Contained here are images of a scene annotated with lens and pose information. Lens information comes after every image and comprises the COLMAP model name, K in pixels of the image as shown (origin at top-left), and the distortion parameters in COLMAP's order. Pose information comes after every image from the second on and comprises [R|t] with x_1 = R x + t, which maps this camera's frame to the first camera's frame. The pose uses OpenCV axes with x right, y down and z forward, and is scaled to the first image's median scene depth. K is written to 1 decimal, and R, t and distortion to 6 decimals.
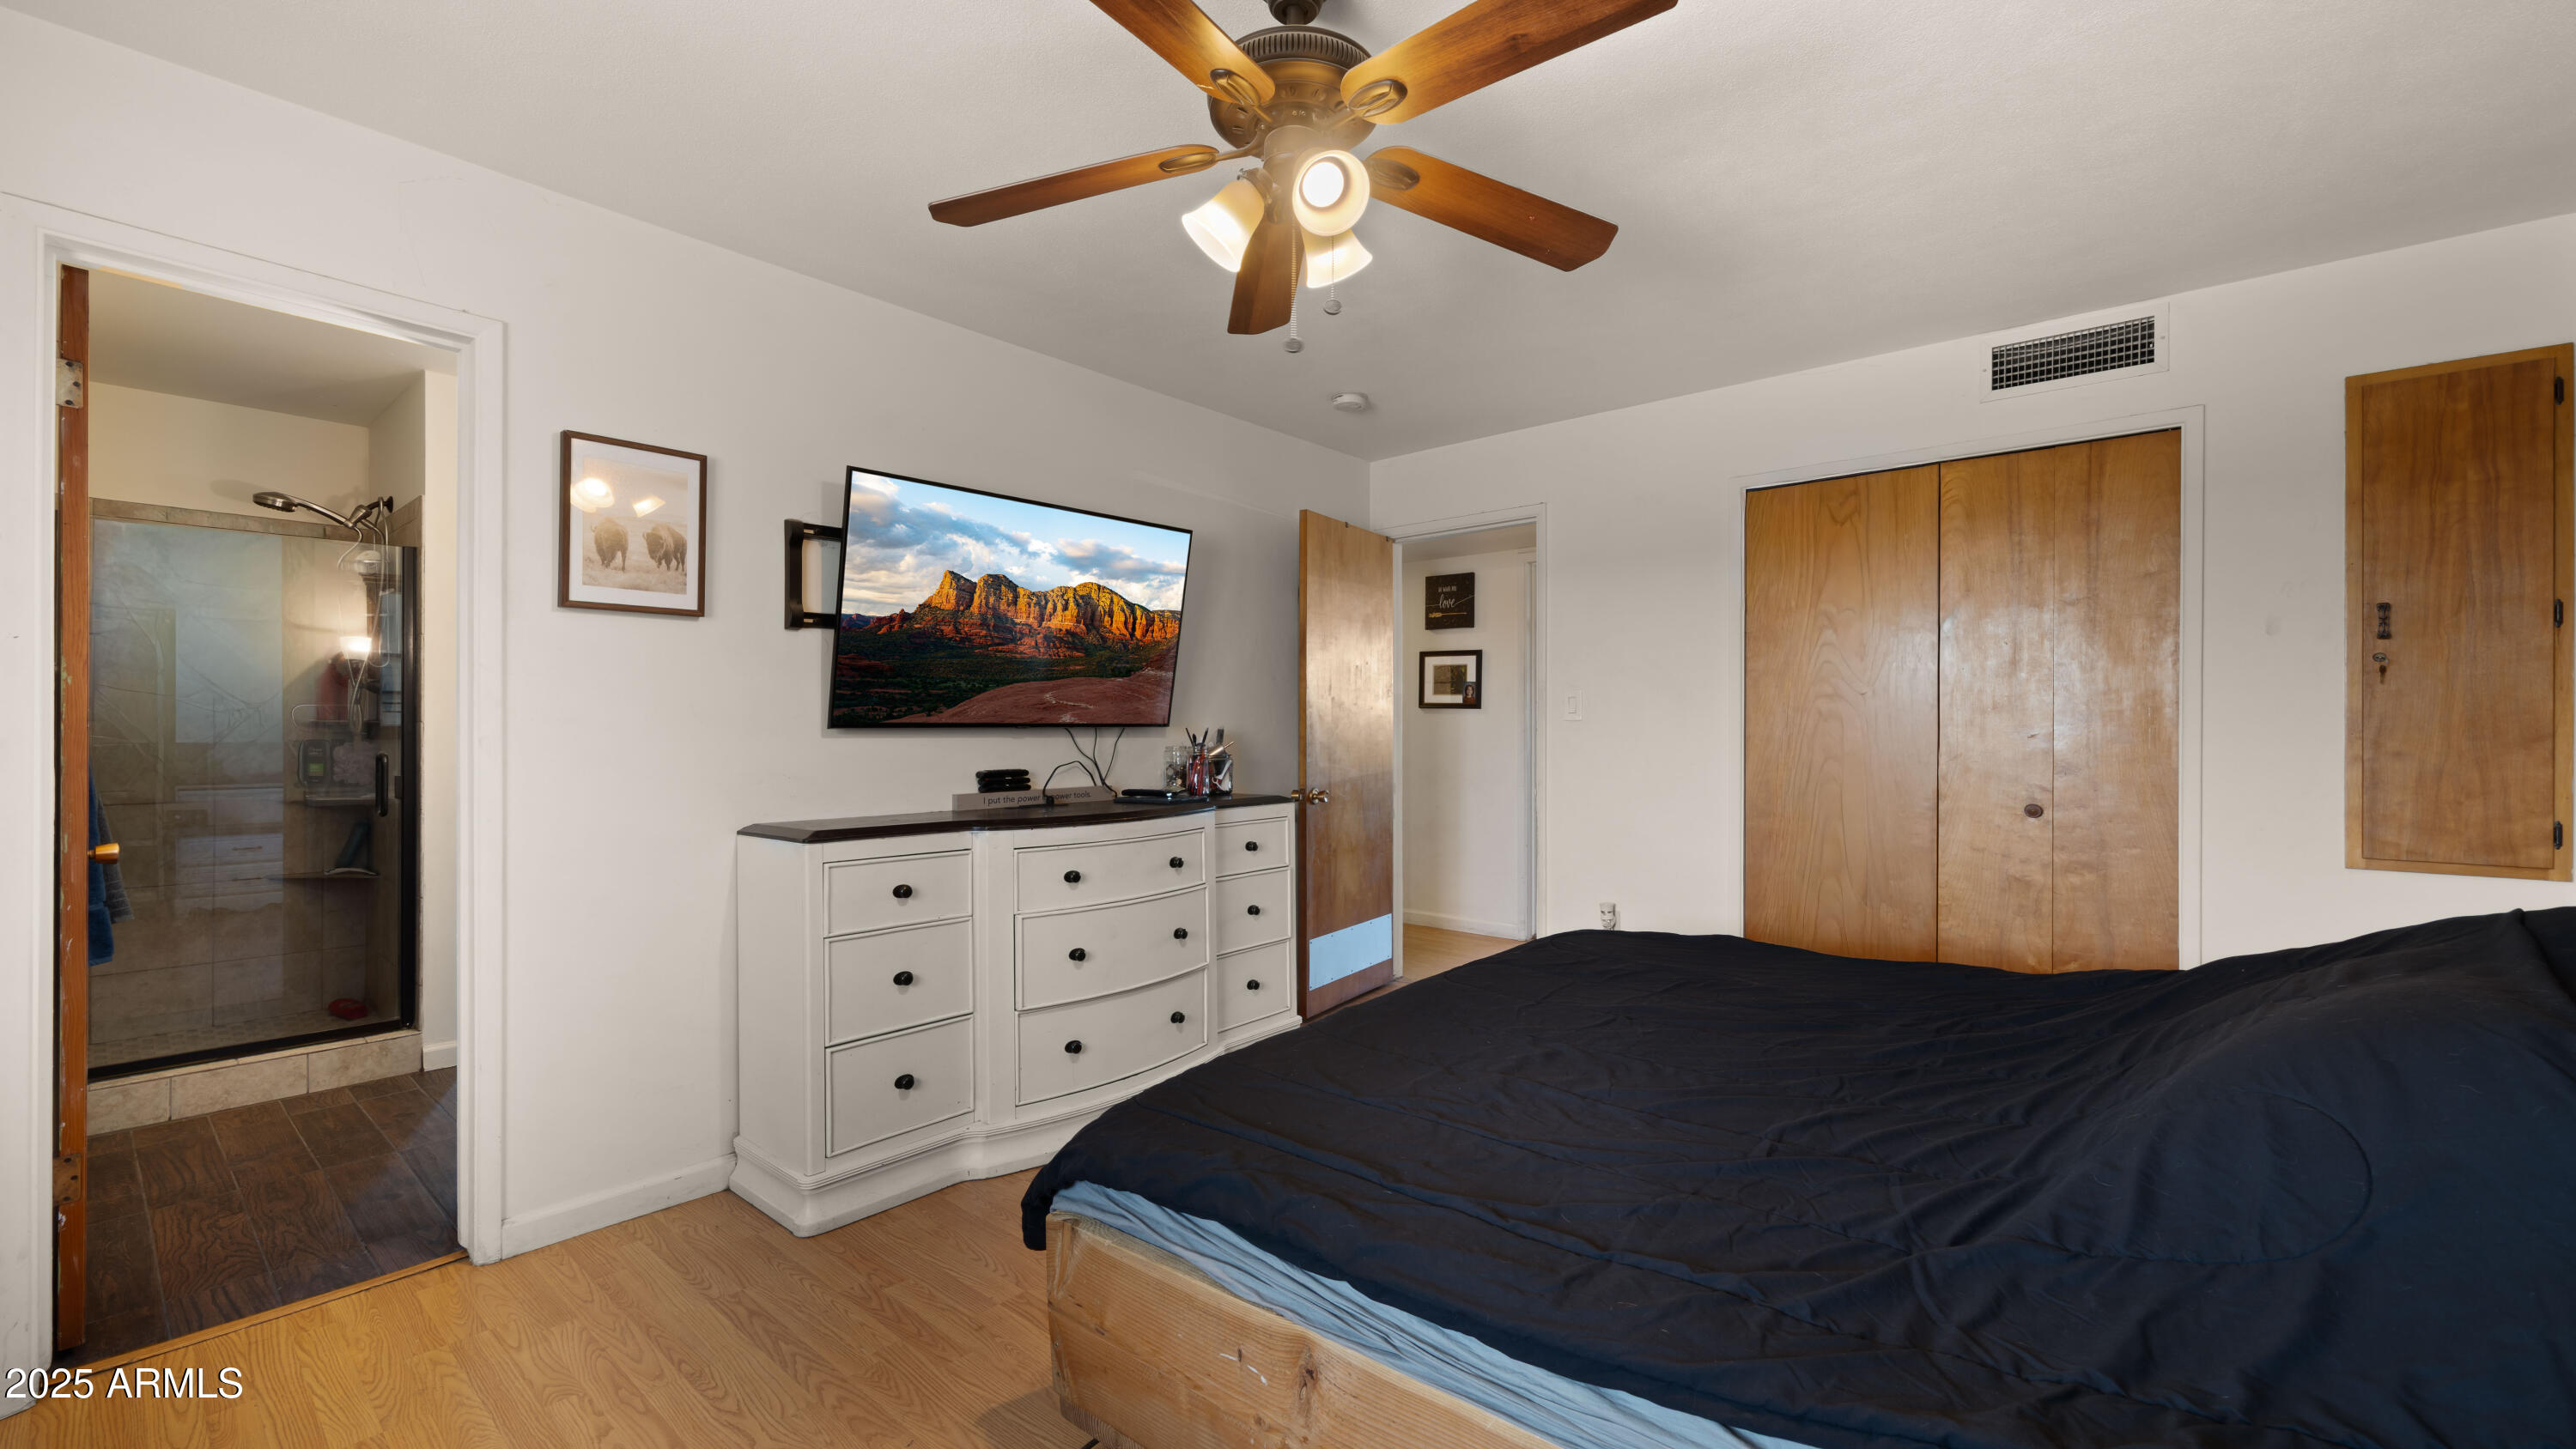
lens RADIAL K [[1027.5, 0, 1283.7], [0, 1027.5, 728.8], [0, 0, 1]] dist [-0.000736, 0.000166]
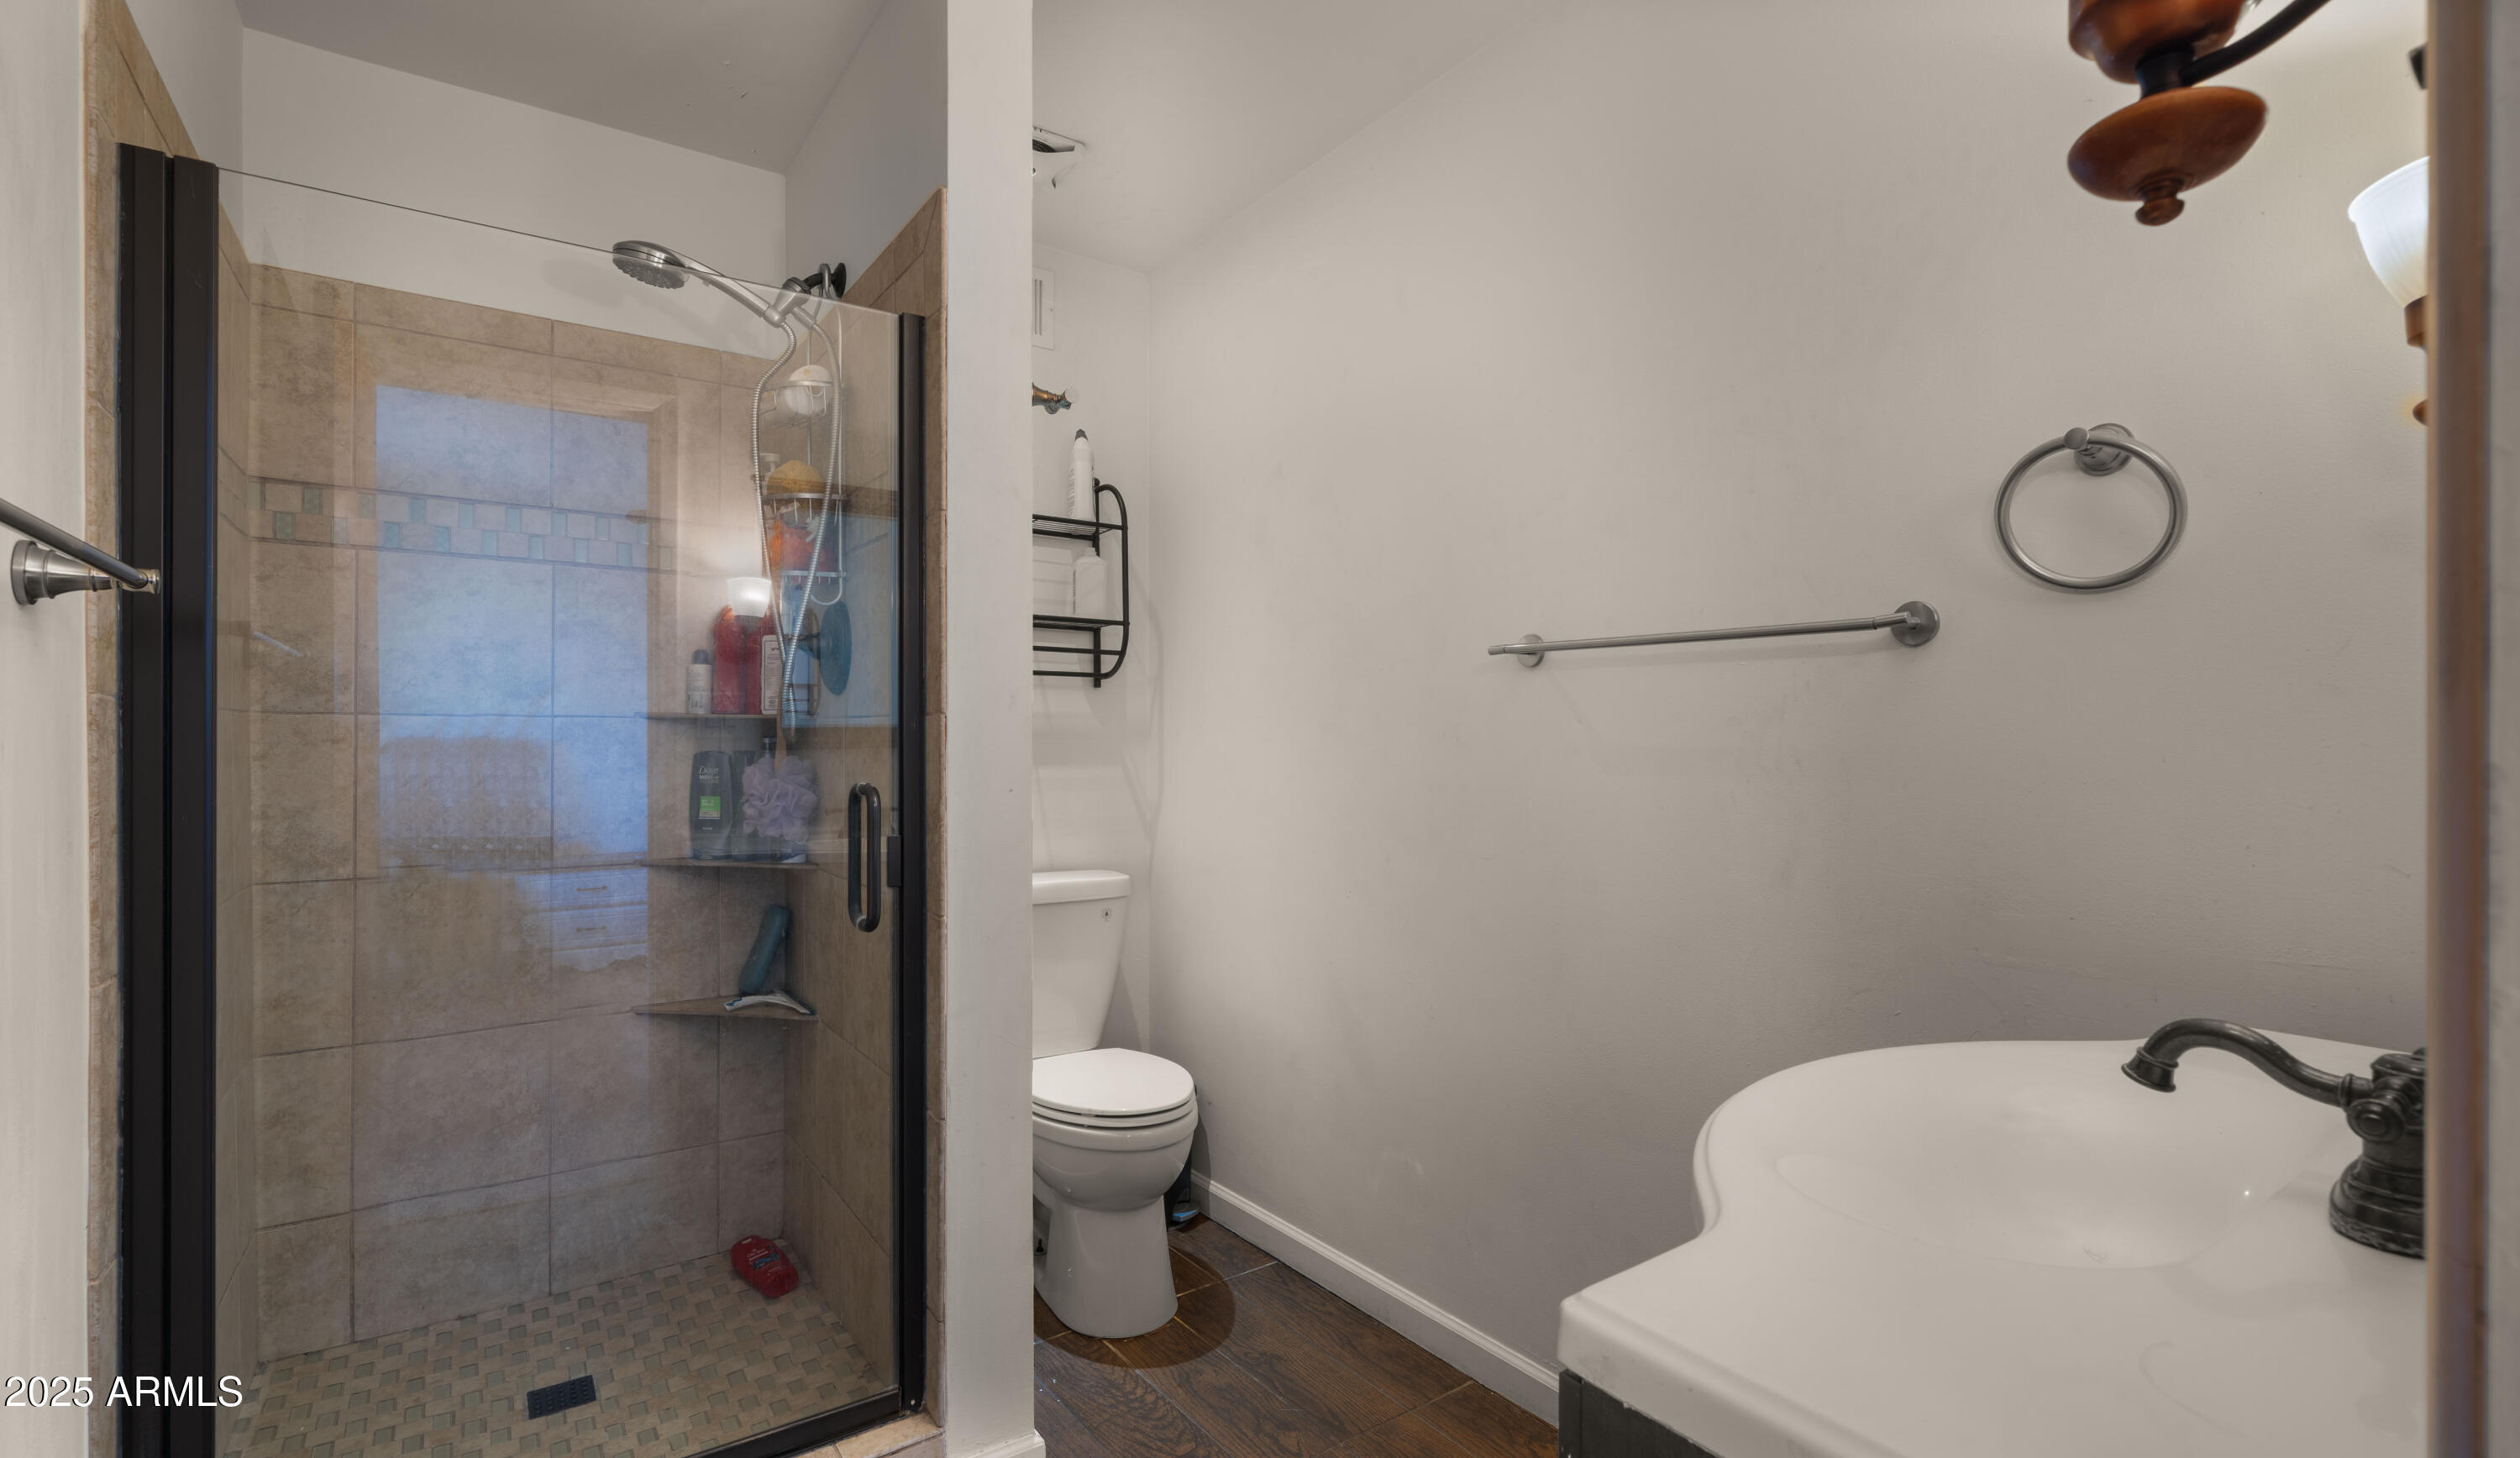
lens RADIAL K [[1086.3, 0, 1264.7], [0, 1086.3, 737.1], [0, 0, 1]] dist [0.000926, -0.000092]
pose [[0.972627, -0.000518, -0.232370, -0.542847], [0.001090, 0.999997, 0.002330, 0.002011], [0.232368, -0.002519, 0.972625, 0.530668]]
